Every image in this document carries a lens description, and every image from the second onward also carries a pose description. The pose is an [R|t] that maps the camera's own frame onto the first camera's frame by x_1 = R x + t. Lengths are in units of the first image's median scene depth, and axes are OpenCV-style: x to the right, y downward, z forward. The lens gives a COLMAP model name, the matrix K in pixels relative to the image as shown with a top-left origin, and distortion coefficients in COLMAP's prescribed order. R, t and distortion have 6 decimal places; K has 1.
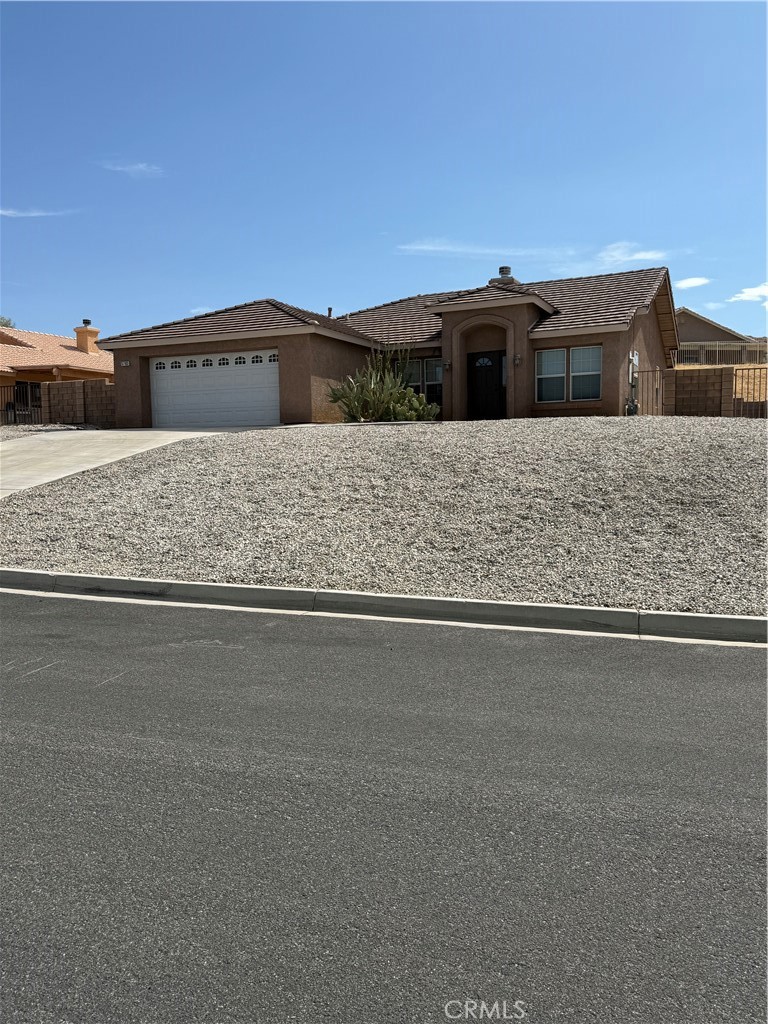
lens RADIAL K [[806.5, 0, 381.8], [0, 806.5, 533.1], [0, 0, 1]] dist [0.285412, -0.467839]
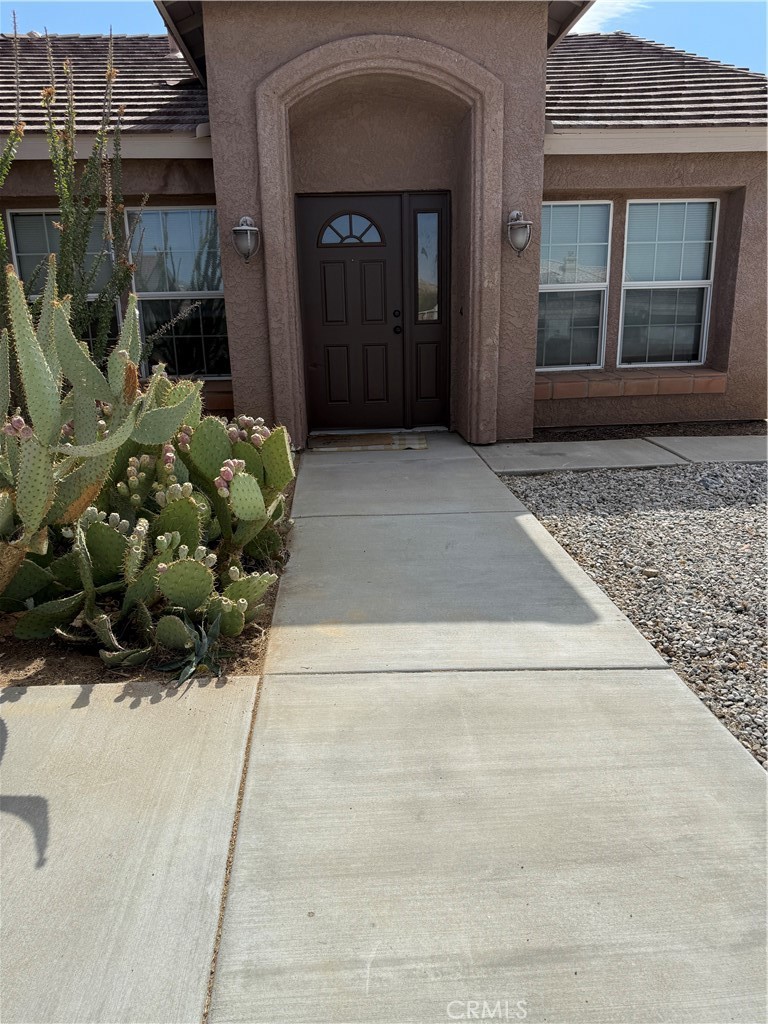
lens RADIAL K [[718.9, 0, 384.0], [0, 718.9, 512.0], [0, 0, 1]] dist [0.063008, -0.079075]
pose [[0.869354, -0.145303, 0.472346, -0.001663], [0.060651, 0.979944, 0.189821, -0.193564], [-0.490454, -0.136373, 0.860731, 0.924299]]
